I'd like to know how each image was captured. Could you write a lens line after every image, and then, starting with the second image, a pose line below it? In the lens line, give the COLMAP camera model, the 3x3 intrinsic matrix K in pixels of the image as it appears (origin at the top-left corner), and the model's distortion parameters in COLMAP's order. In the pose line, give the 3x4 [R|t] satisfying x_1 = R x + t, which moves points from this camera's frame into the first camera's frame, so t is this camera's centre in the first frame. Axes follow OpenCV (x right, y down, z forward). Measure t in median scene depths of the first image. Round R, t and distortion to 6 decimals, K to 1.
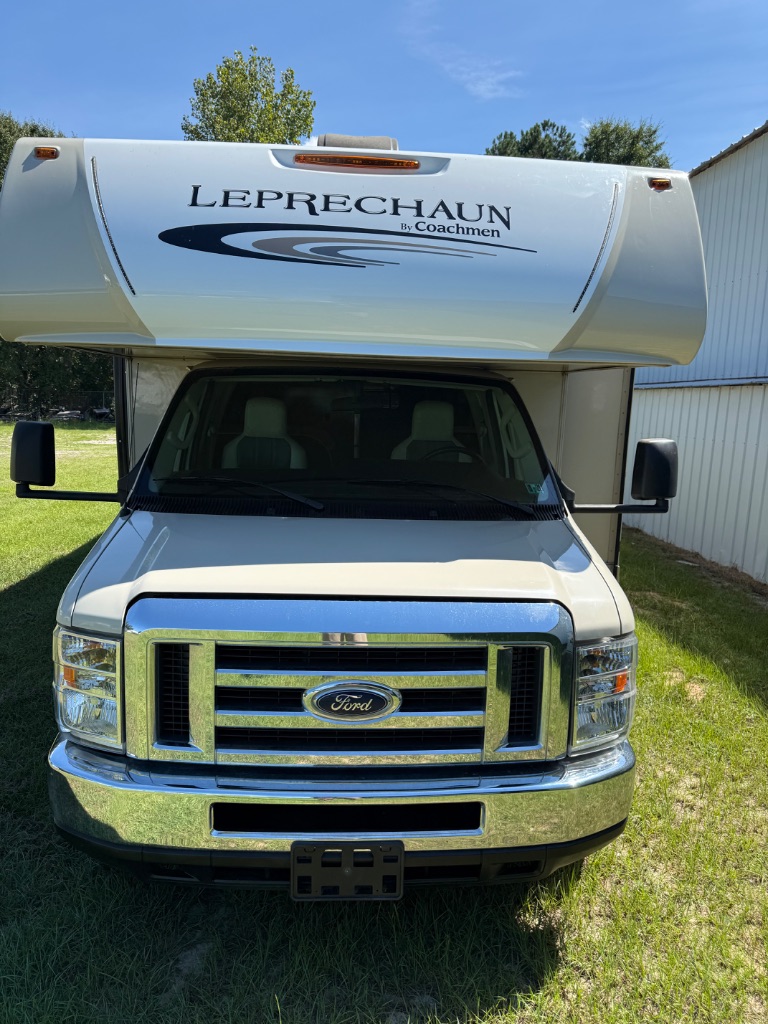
lens RADIAL K [[745.7, 0, 380.8], [0, 745.7, 526.6], [0, 0, 1]] dist [0.006245, 0.002026]
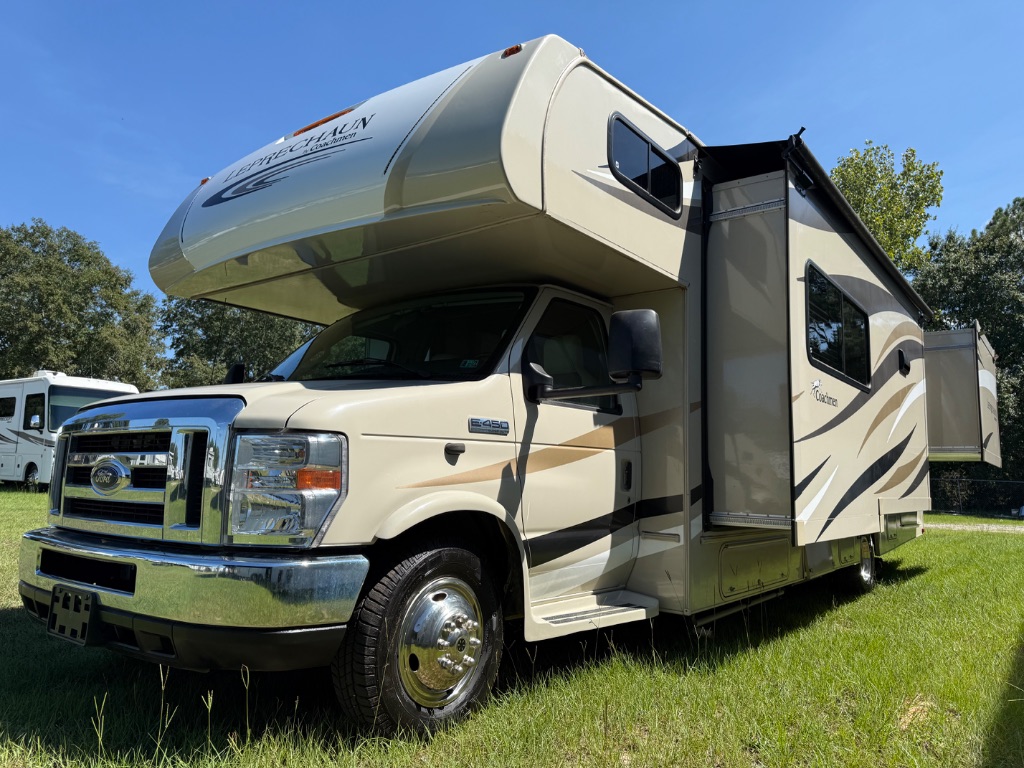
lens RADIAL K [[745.7, 0, 511.1], [0, 745.7, 371.6], [0, 0, 1]] dist [0.006245, 0.002026]
pose [[0.770540, -0.109857, -0.627853, 0.796228], [-0.100977, 0.951556, -0.290421, 0.223048], [0.629342, 0.287179, 0.722119, 0.292206]]
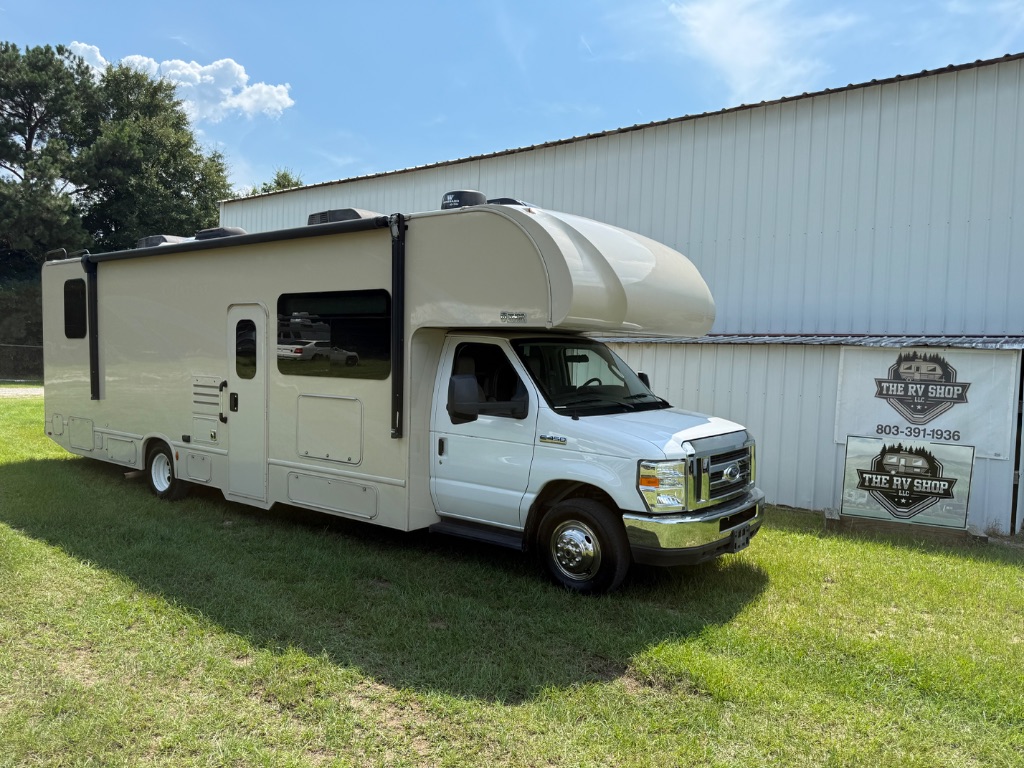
lens RADIAL K [[752.4, 0, 512.0], [0, 752.4, 384.0], [0, 0, 1]] dist [0.004978, -0.007865]
pose [[0.658514, -0.017352, 0.752368, -1.504096], [0.096464, 0.993433, -0.061519, 0.003379], [-0.746360, 0.113088, 0.655864, -0.113627]]
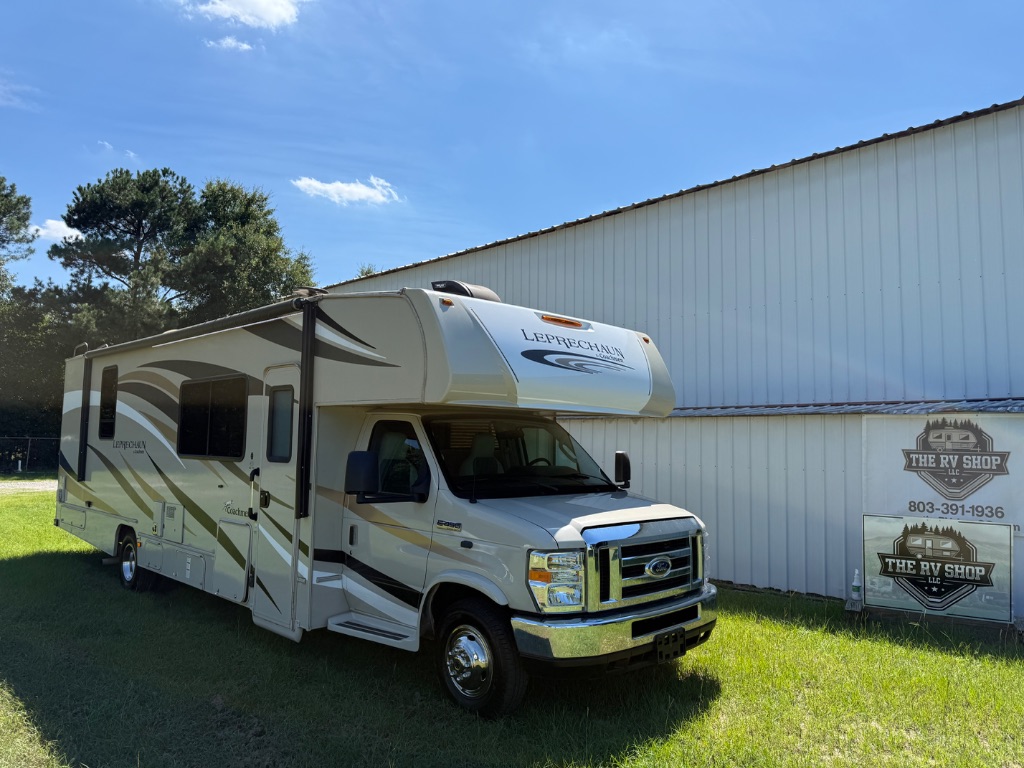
lens RADIAL K [[735.4, 0, 512.0], [0, 735.4, 384.0], [0, 0, 1]] dist [0.061327, -0.085345]
pose [[0.747833, 0.036833, 0.662864, -1.160989], [0.112445, 0.977006, -0.181148, 0.029798], [-0.654295, 0.210004, 0.726496, -0.280003]]
